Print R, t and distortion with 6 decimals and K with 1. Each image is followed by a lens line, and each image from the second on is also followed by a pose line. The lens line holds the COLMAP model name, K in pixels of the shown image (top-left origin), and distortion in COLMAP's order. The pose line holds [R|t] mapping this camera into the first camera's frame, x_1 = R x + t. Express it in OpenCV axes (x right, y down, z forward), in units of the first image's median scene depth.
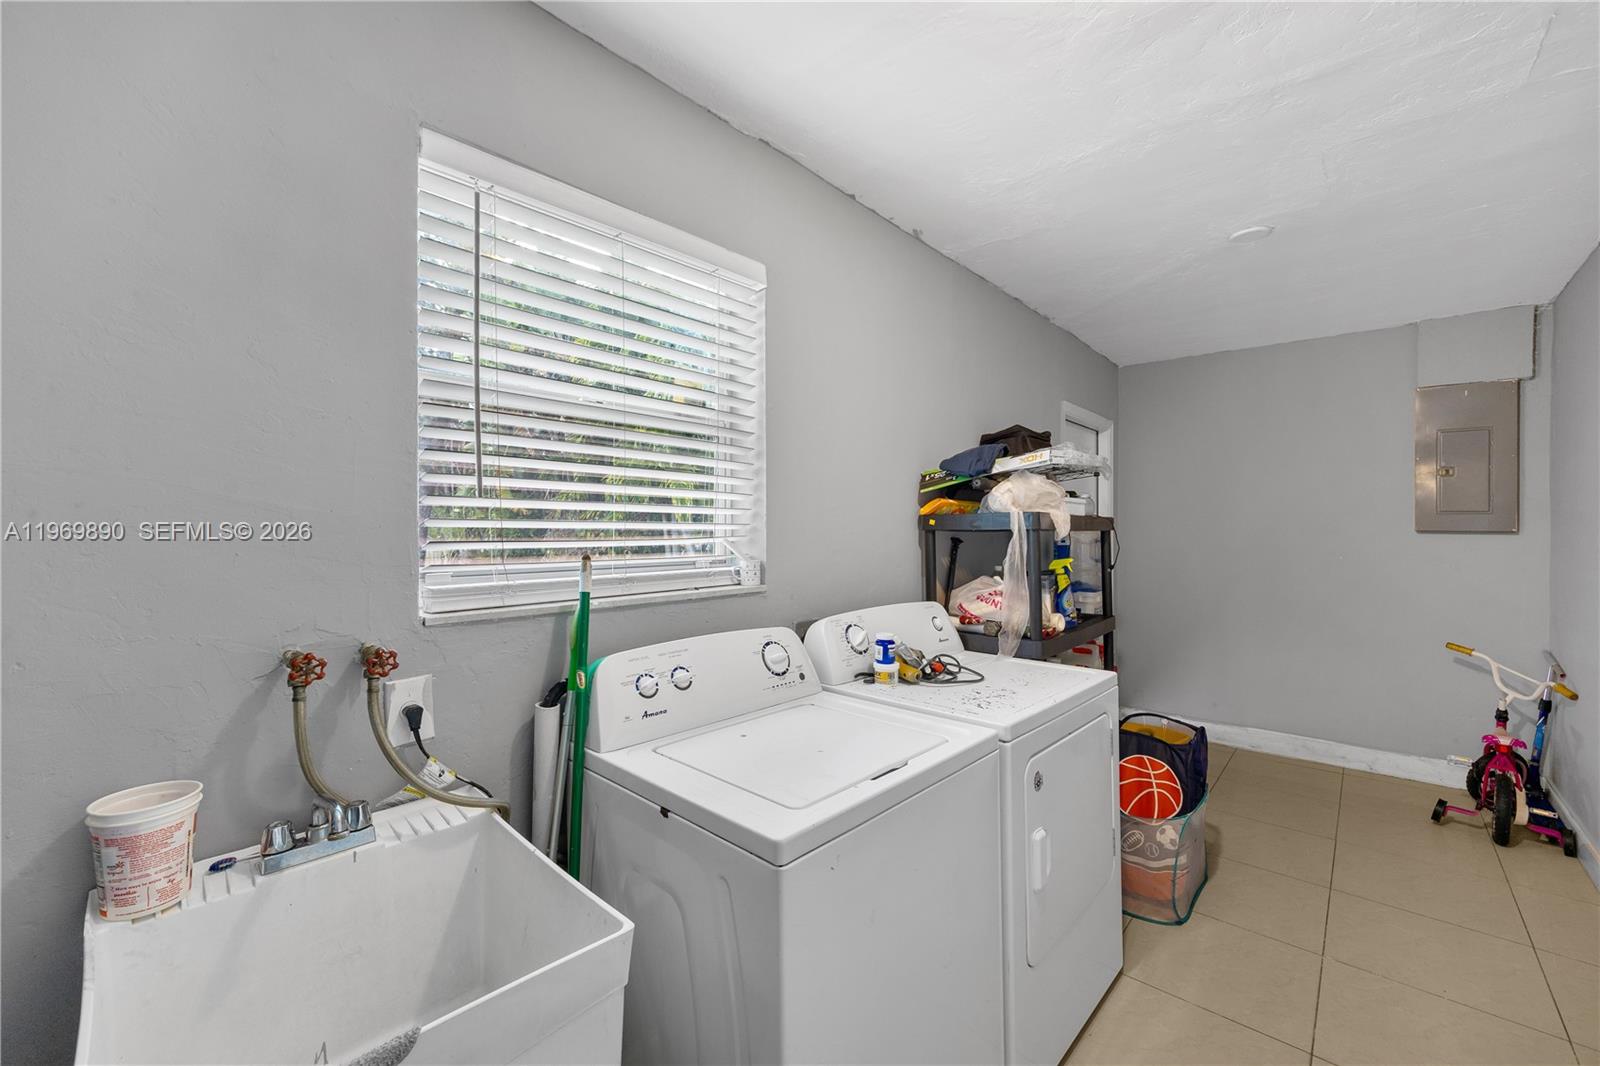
lens RADIAL K [[632.6, 0, 800.0], [0, 632.6, 533.0], [0, 0, 1]] dist [0.017762, 0.000089]
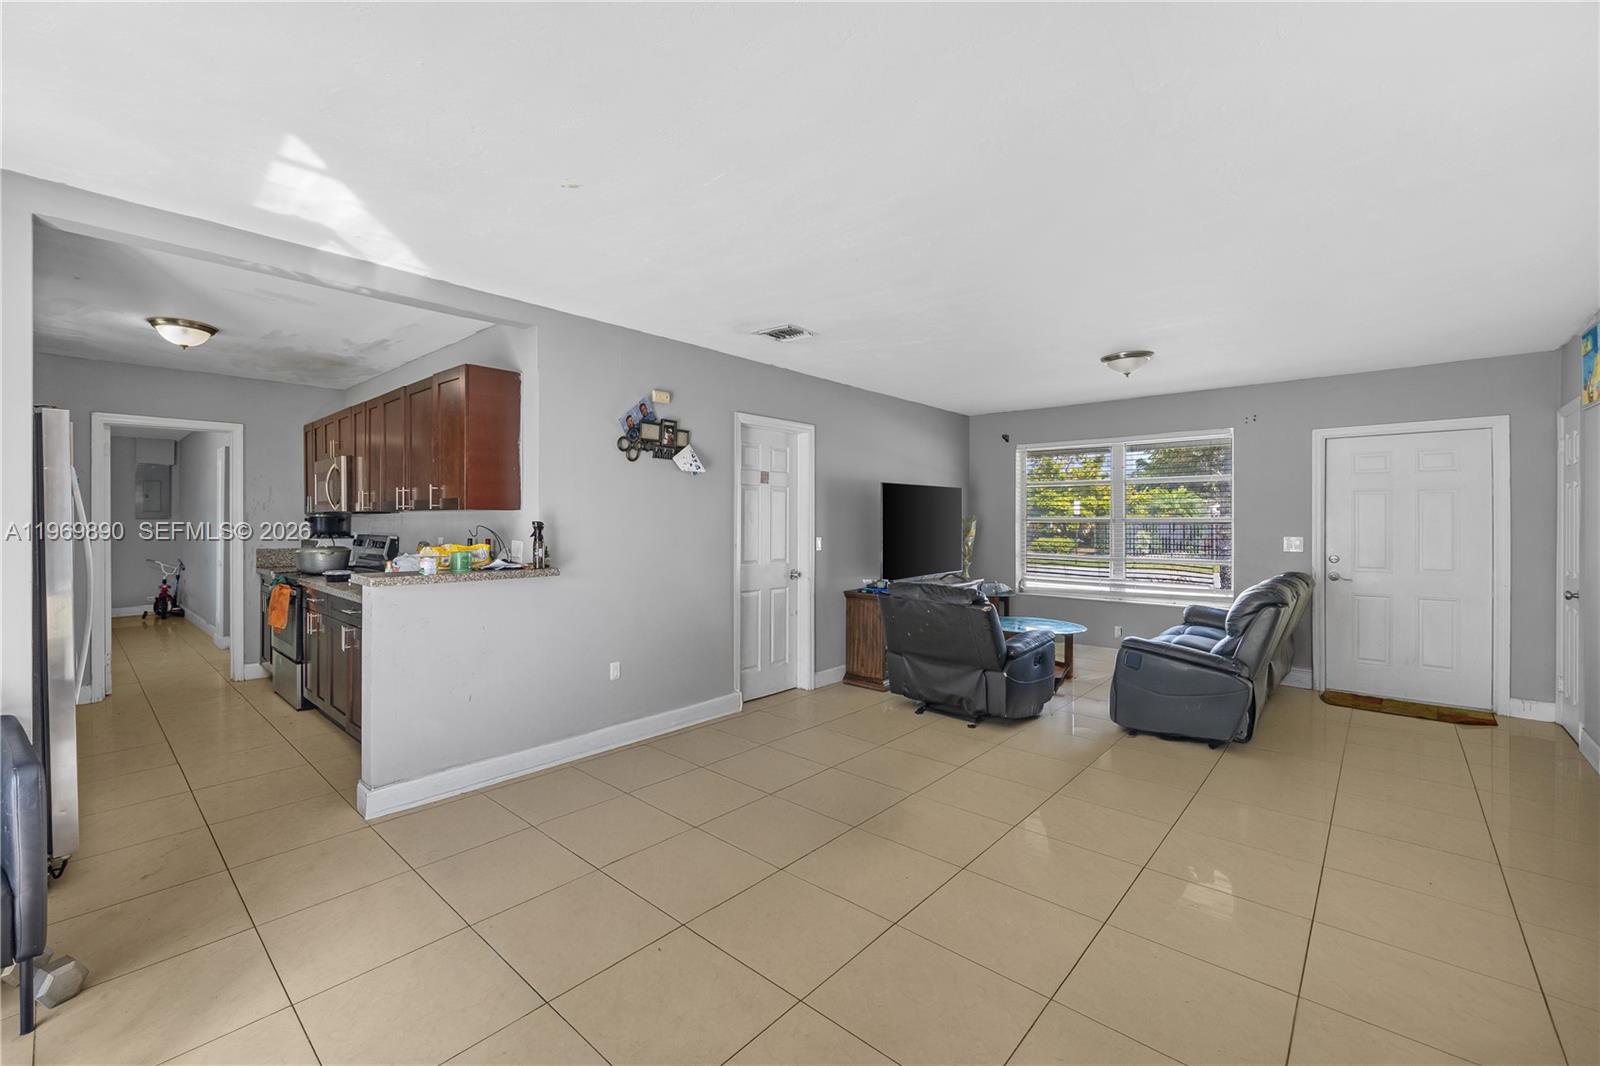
lens RADIAL K [[645.2, 0, 800.0], [0, 645.2, 533.0], [0, 0, 1]] dist [0.000047, 0.000018]
pose [[-0.019108, -0.004549, 0.999807, -1.847198], [-0.002908, 0.999986, 0.004494, 0.042349], [-0.999813, -0.002822, -0.019121, -1.779587]]
